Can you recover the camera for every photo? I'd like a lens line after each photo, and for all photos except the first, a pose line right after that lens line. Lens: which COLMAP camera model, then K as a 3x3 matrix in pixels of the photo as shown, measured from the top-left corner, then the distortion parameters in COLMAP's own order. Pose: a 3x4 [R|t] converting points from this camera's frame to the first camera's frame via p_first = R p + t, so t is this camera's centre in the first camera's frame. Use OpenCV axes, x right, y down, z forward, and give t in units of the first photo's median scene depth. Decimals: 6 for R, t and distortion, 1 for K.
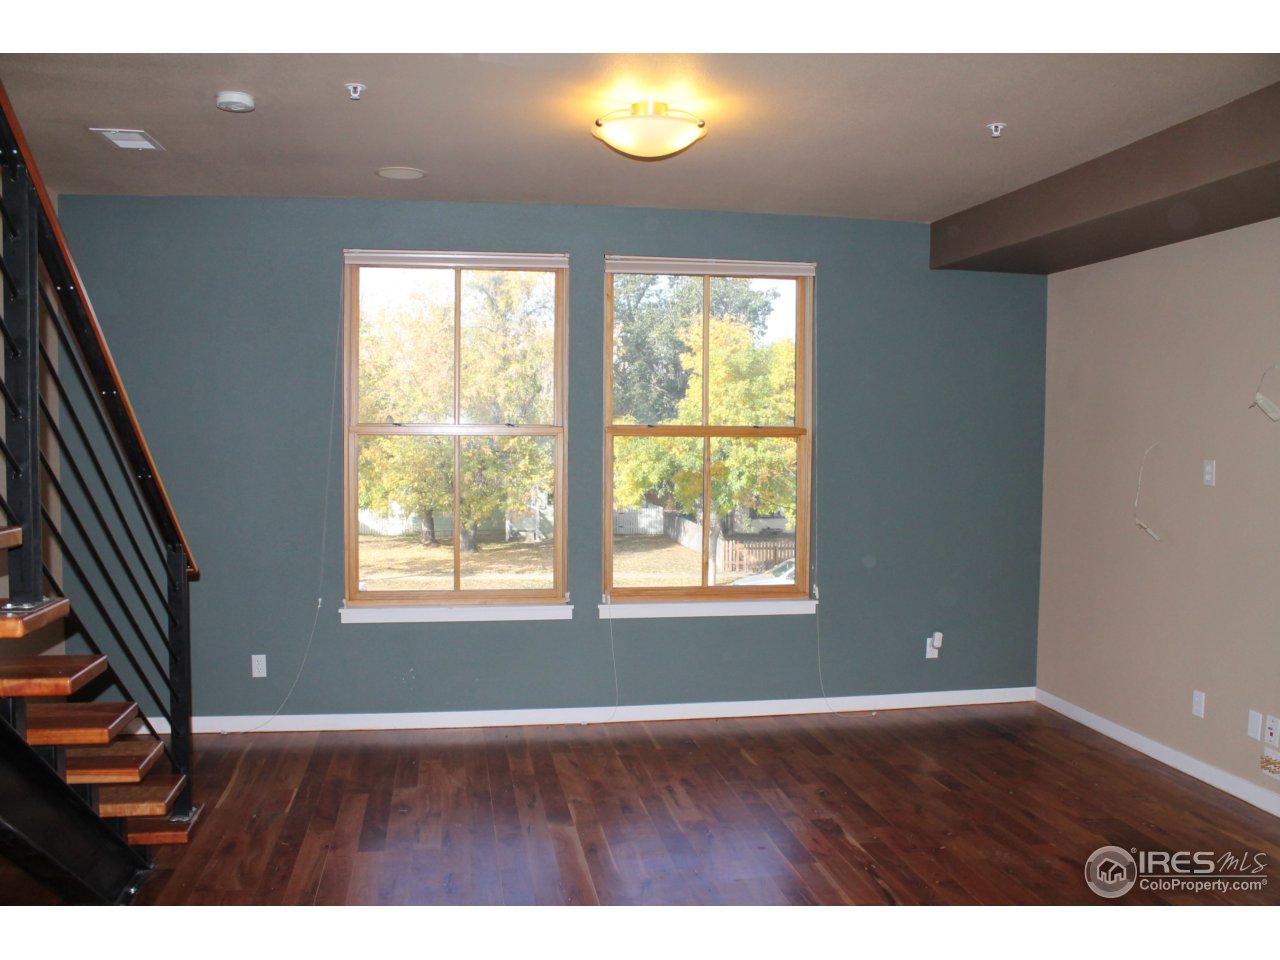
lens RADIAL K [[1066.4, 0, 636.1], [0, 1066.4, 493.4], [0, 0, 1]] dist [-0.164921, 0.142874]
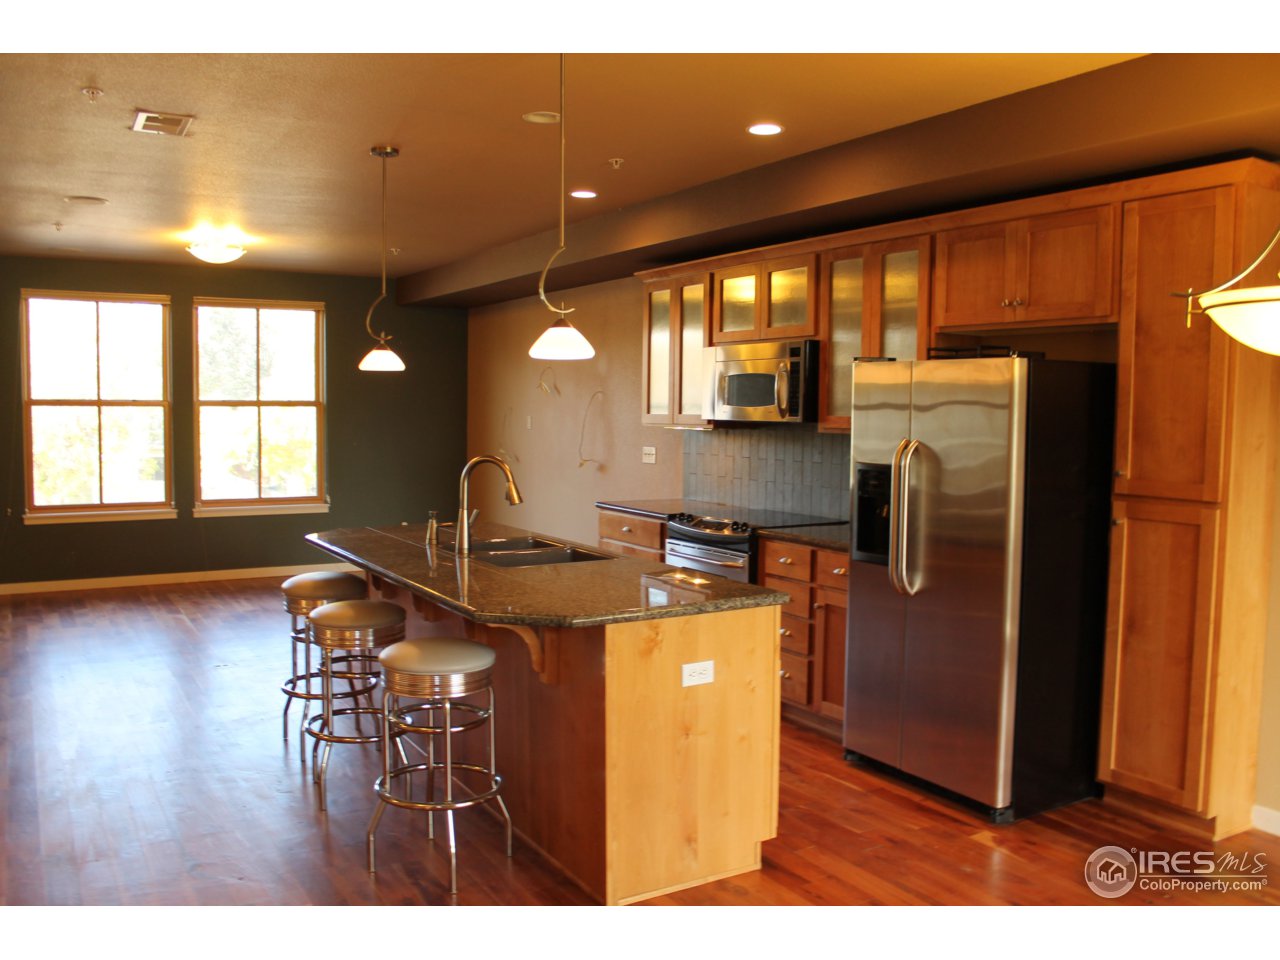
lens RADIAL K [[1066.4, 0, 636.1], [0, 1066.4, 493.4], [0, 0, 1]] dist [-0.164921, 0.142874]
pose [[0.931557, -0.024644, 0.362759, 0.020091], [0.016877, 0.999556, 0.024564, 0.051714], [-0.363203, -0.016761, 0.931559, -0.734757]]
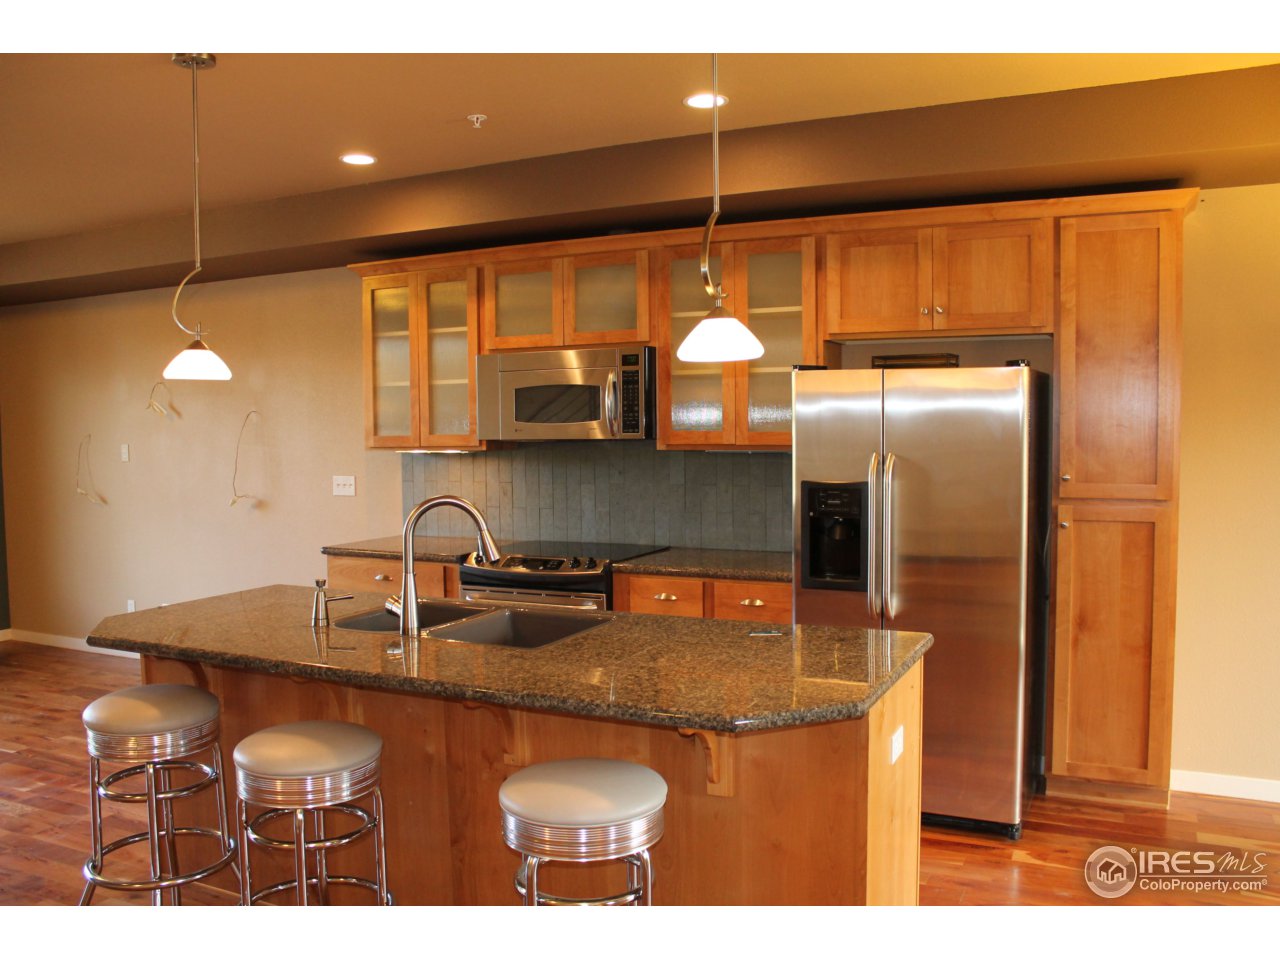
lens RADIAL K [[1066.4, 0, 636.1], [0, 1066.4, 493.4], [0, 0, 1]] dist [-0.164921, 0.142874]
pose [[0.584615, -0.063515, 0.808821, -0.192104], [0.063839, 0.997441, 0.032184, 0.028503], [-0.808795, 0.032819, 0.587174, -0.381771]]
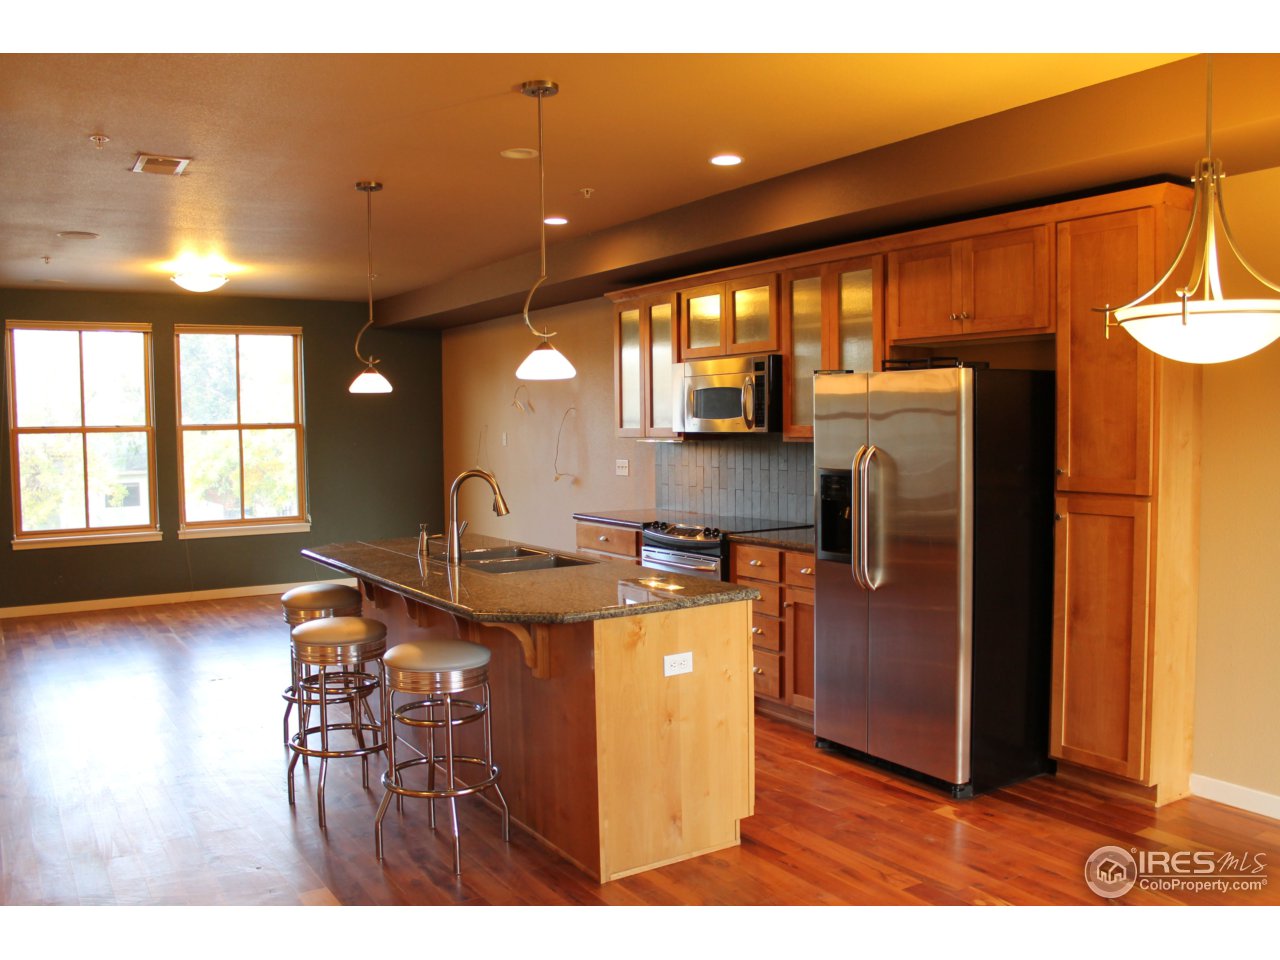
lens RADIAL K [[1066.4, 0, 636.1], [0, 1066.4, 493.4], [0, 0, 1]] dist [-0.164921, 0.142874]
pose [[0.919656, -0.042595, 0.390407, -0.007127], [0.041338, 0.999078, 0.011626, 0.055017], [-0.390542, 0.005447, 0.920569, -0.783581]]
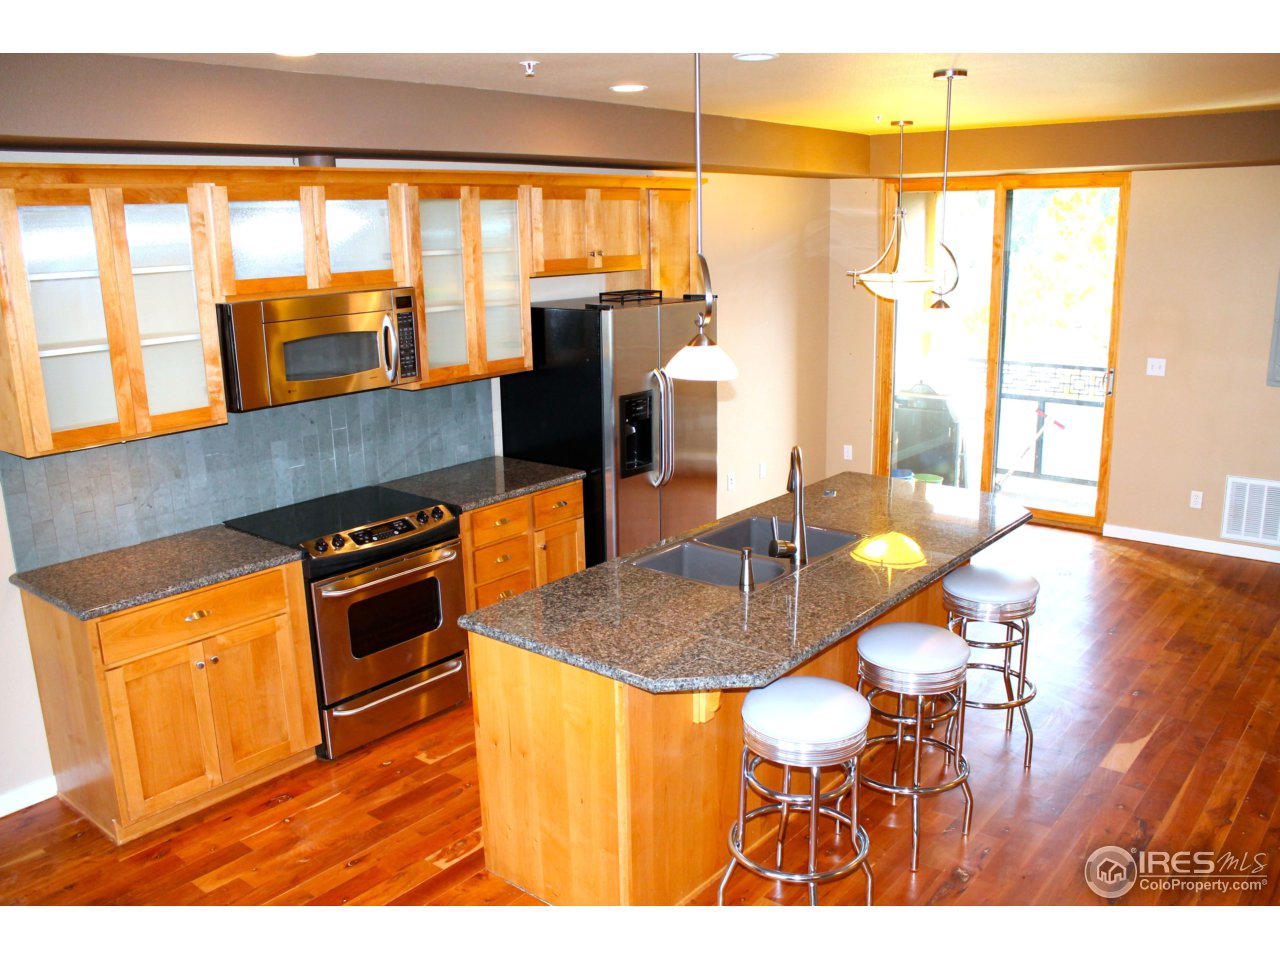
lens RADIAL K [[1066.4, 0, 636.1], [0, 1066.4, 493.4], [0, 0, 1]] dist [-0.164921, 0.142874]
pose [[-0.652467, -0.177937, 0.736631, -0.246496], [0.063756, 0.955708, 0.287328, -0.136286], [-0.755131, 0.234437, -0.612223, 0.539215]]
